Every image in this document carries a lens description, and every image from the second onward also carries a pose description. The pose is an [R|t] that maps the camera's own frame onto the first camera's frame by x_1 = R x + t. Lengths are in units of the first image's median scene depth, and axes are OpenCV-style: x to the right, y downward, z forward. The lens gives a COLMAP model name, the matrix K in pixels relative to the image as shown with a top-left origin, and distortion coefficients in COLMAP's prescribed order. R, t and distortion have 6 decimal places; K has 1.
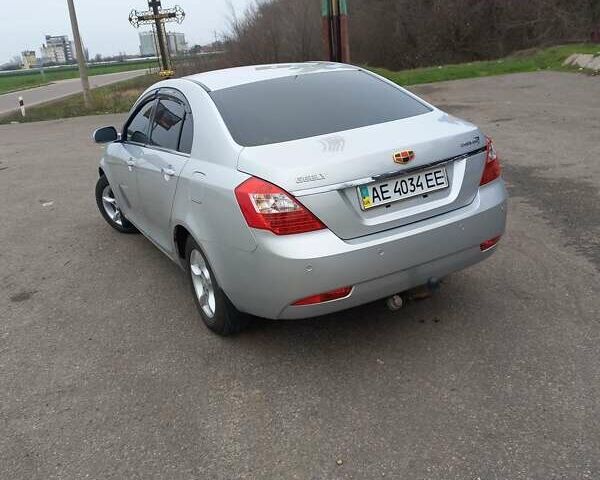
lens RADIAL K [[573.5, 0, 302.5], [0, 573.5, 234.3], [0, 0, 1]] dist [0.086009, -0.121938]
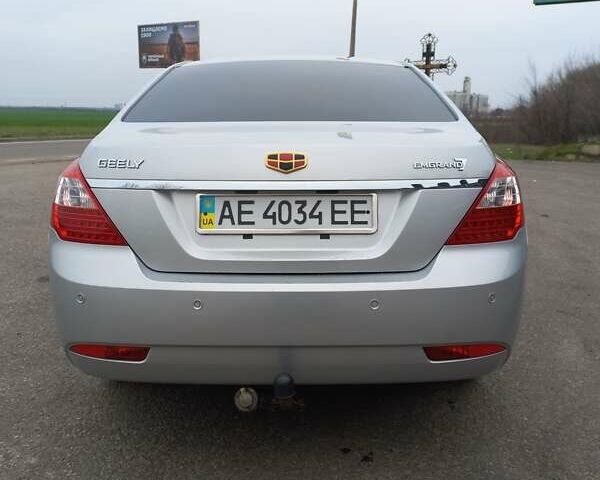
lens RADIAL K [[573.5, 0, 302.5], [0, 573.5, 234.3], [0, 0, 1]] dist [0.086009, -0.121938]
pose [[0.876886, 0.197401, -0.438296, 0.456955], [-0.237817, 0.970539, -0.038679, -0.041134], [0.417749, 0.138152, 0.897998, 0.469012]]
